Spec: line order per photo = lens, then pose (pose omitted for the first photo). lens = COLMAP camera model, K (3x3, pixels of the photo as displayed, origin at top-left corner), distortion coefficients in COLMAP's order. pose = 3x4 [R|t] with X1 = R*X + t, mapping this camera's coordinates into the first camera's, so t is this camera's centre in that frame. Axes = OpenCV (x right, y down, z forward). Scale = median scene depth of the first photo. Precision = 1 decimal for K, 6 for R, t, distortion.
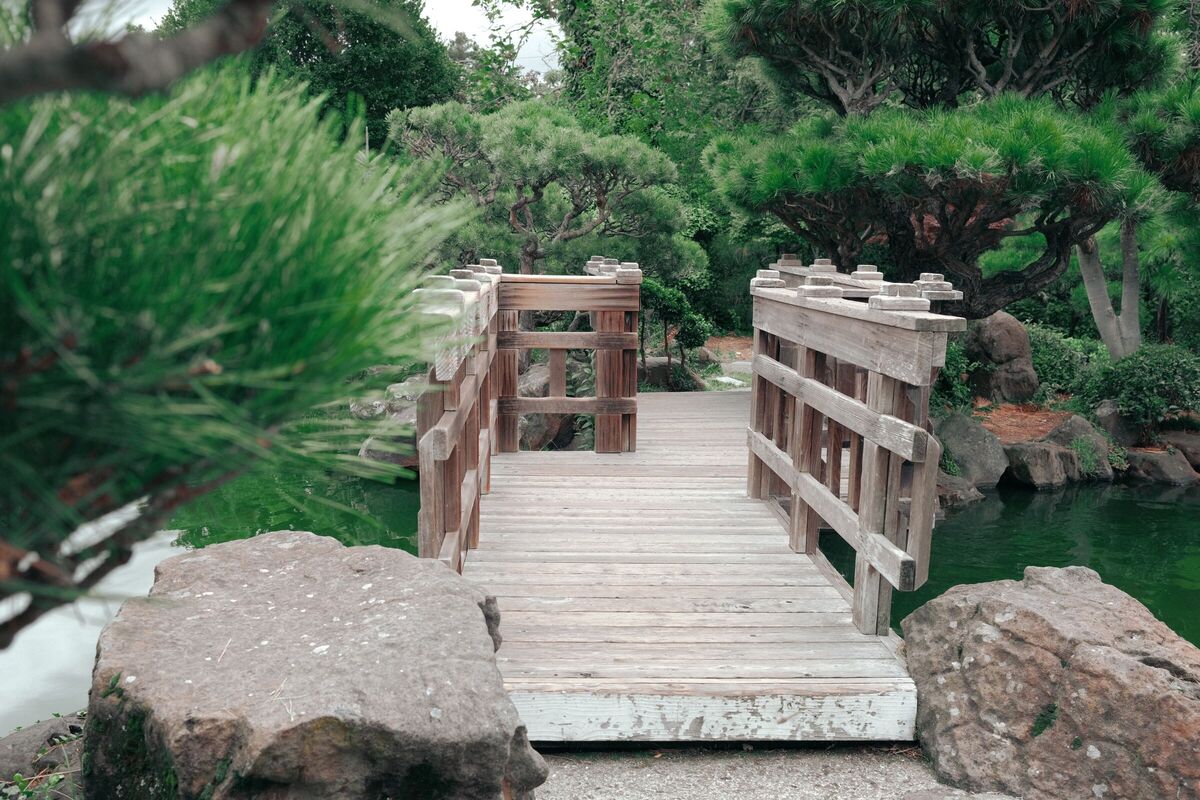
lens RADIAL K [[1299.8, 0, 600.0], [0, 1299.8, 400.0], [0, 0, 1]] dist [-0.027808, 0.145740]
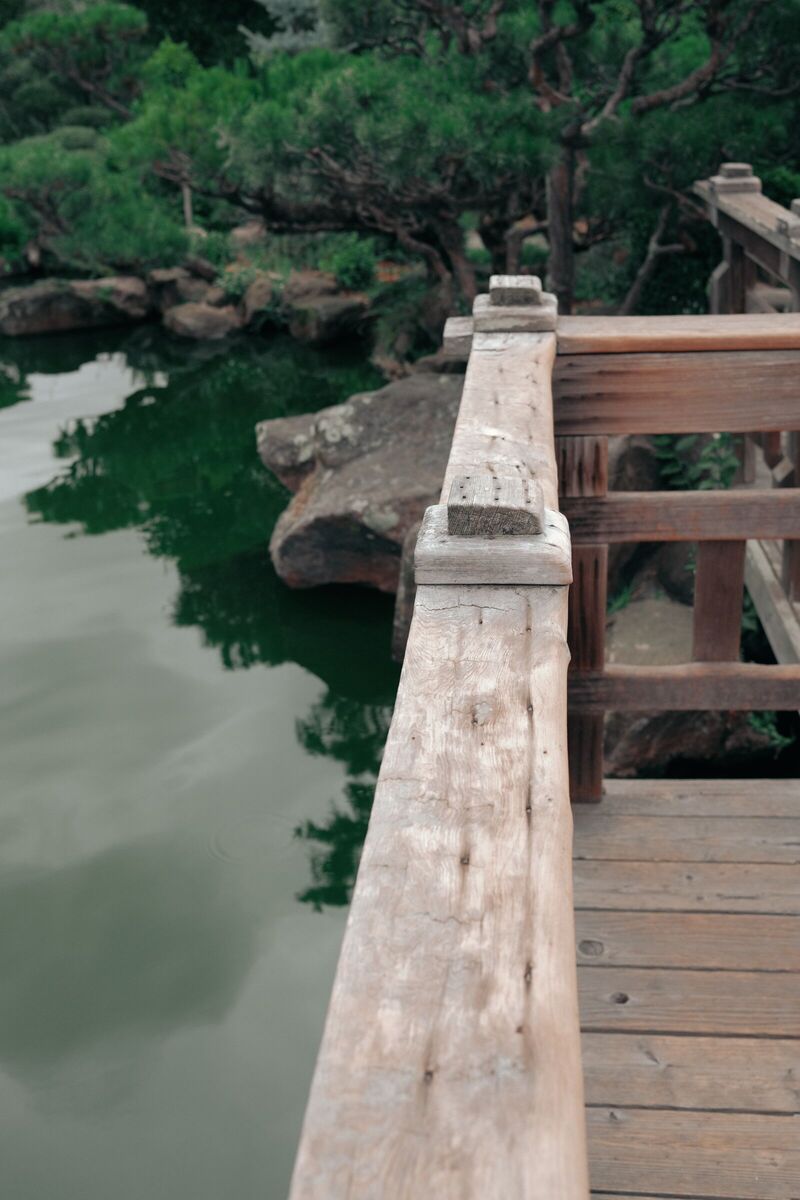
lens RADIAL K [[1299.8, 0, 400.0], [0, 1299.8, 600.0], [0, 0, 1]] dist [-0.027808, 0.145740]
pose [[0.988949, -0.004373, -0.148191, -0.046463], [0.044843, 0.961568, 0.270879, -0.084143], [0.141311, -0.274531, 0.951138, 0.462070]]
